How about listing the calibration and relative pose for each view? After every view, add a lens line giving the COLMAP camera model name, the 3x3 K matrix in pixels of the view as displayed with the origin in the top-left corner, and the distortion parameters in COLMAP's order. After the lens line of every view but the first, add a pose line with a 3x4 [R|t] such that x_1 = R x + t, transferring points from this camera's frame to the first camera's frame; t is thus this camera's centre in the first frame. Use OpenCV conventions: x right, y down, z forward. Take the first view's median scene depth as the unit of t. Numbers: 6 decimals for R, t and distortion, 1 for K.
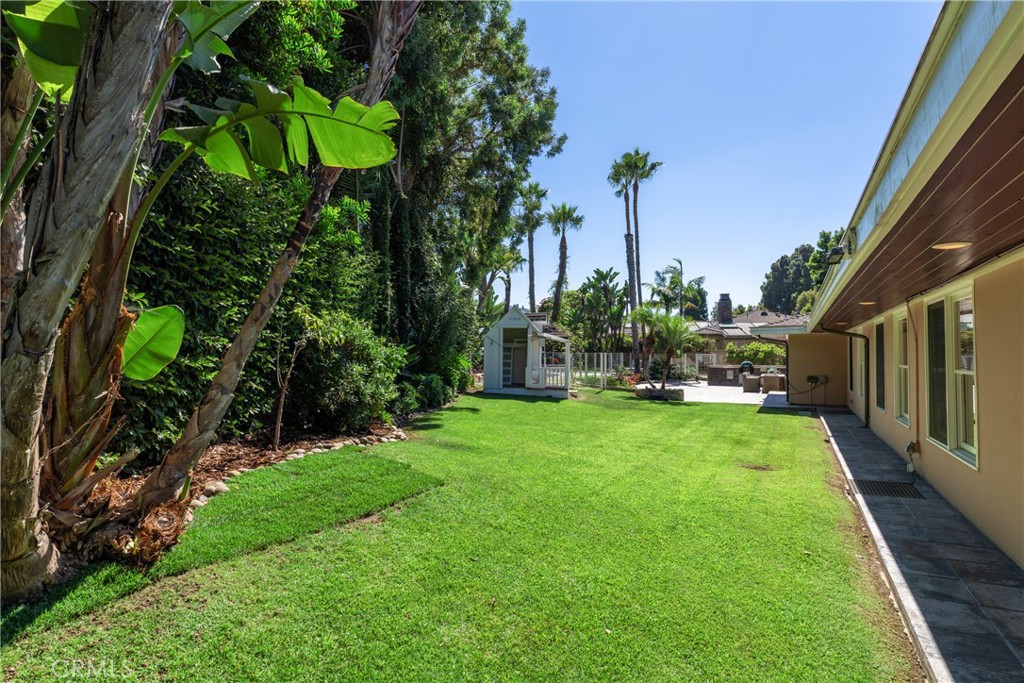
lens RADIAL K [[517.8, 0, 514.4], [0, 517.8, 340.0], [0, 0, 1]] dist [-0.004132, -0.000102]
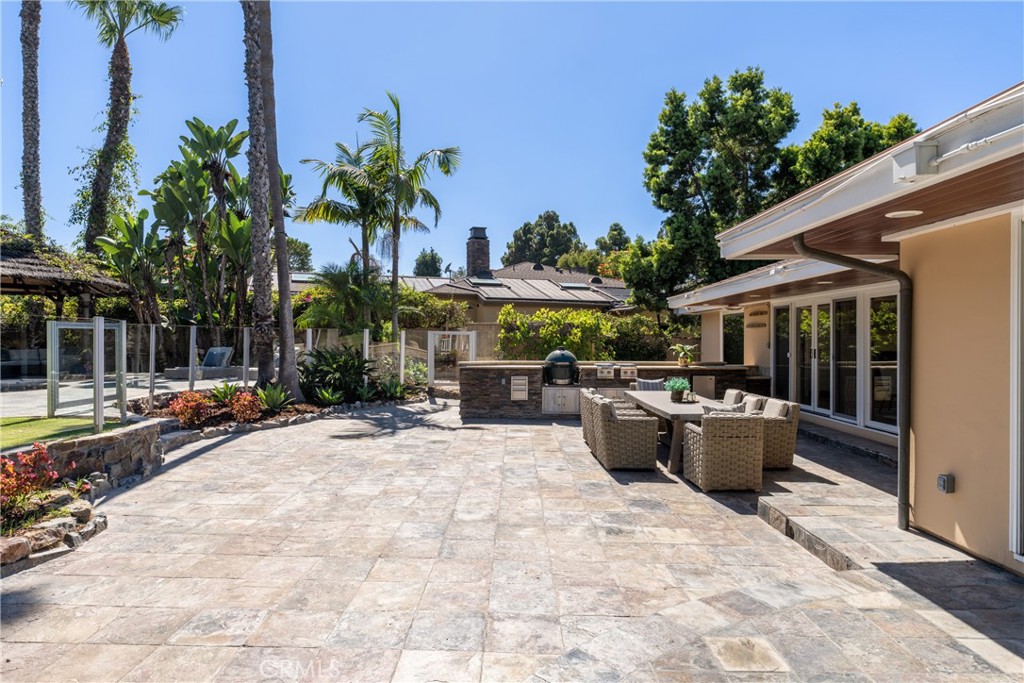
lens RADIAL K [[580.6, 0, 517.1], [0, 580.6, 343.2], [0, 0, 1]] dist [0.004988, 0.000558]
pose [[0.882017, 0.000269, 0.471217, 0.174391], [-0.017893, 0.999298, 0.032922, 0.017543], [-0.470877, -0.037469, 0.881403, 0.500361]]
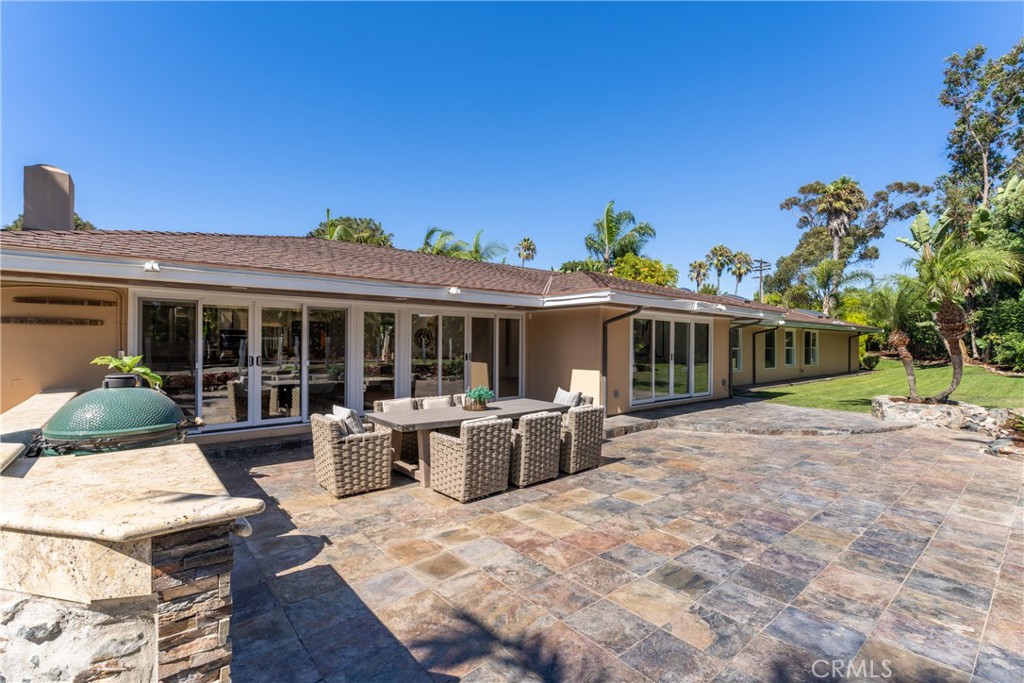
lens RADIAL K [[453.5, 0, 514.9], [0, 453.5, 338.4], [0, 0, 1]] dist [0.001134, -0.000620]
pose [[-0.929546, -0.000041, 0.368706, 0.256808], [-0.015250, 0.999148, -0.038338, 0.025223], [-0.368390, -0.041260, -0.928755, 0.817924]]
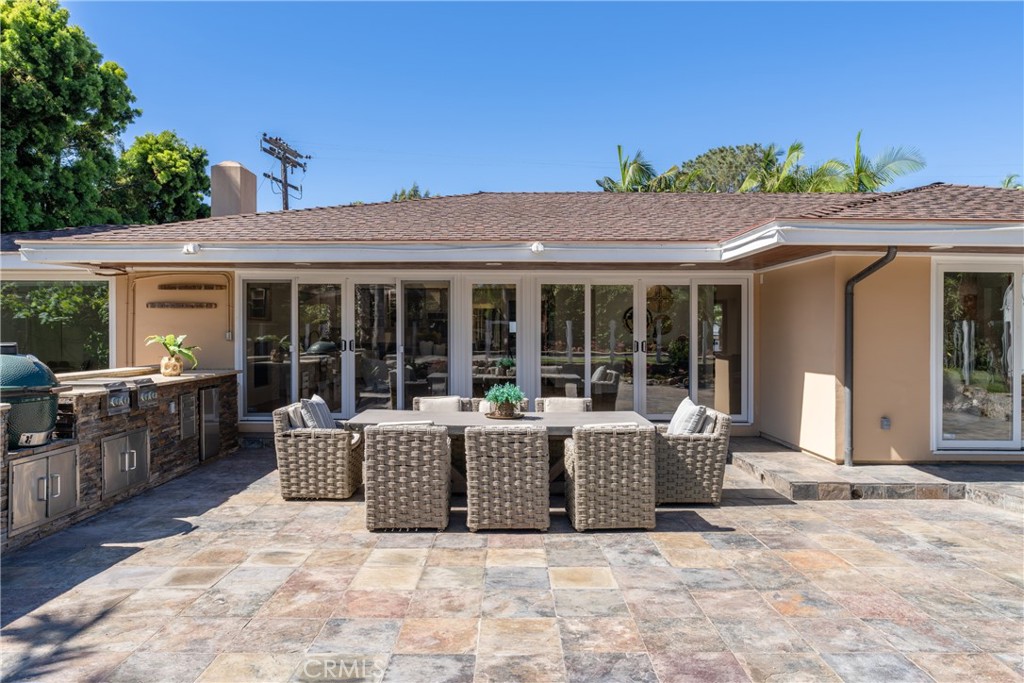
lens RADIAL K [[681.2, 0, 512.5], [0, 681.2, 336.9], [0, 0, 1]] dist [0.003353, -0.003953]
pose [[-0.477238, -0.007015, 0.878746, 0.176945], [-0.030261, 0.999506, -0.008456, 0.026134], [-0.878253, -0.030627, -0.477215, 0.746708]]
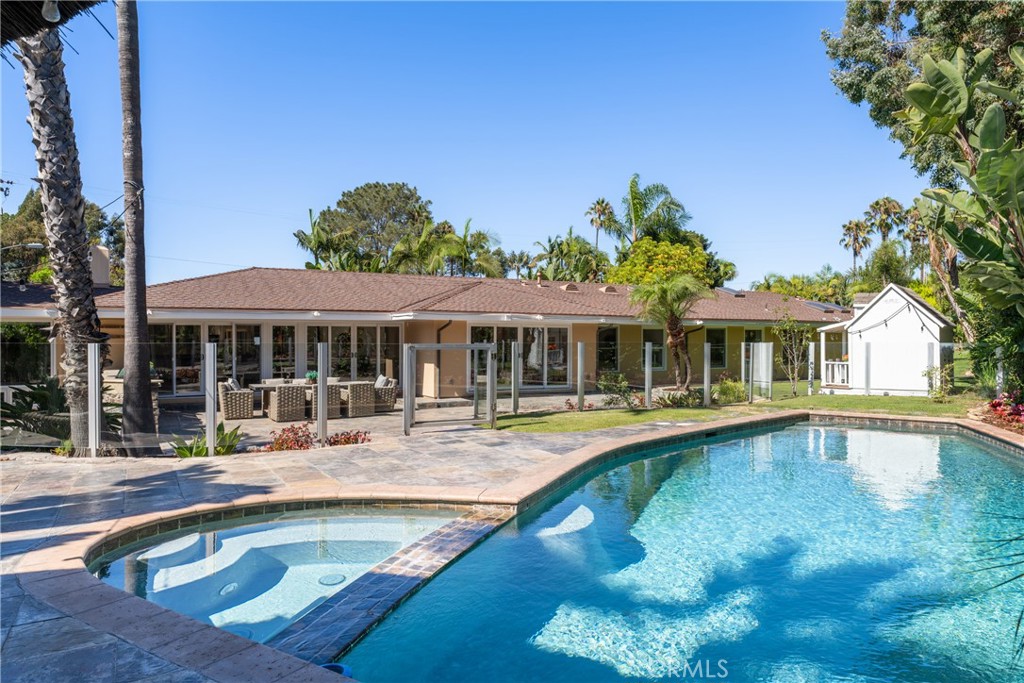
lens RADIAL K [[657.5, 0, 512.4], [0, 657.5, 343.5], [0, 0, 1]] dist [0.004850, 0.000738]
pose [[-0.843613, -0.006639, 0.536911, -0.015570], [-0.017986, 0.999712, -0.015899, 0.023106], [-0.536650, -0.023069, -0.843489, 0.963536]]
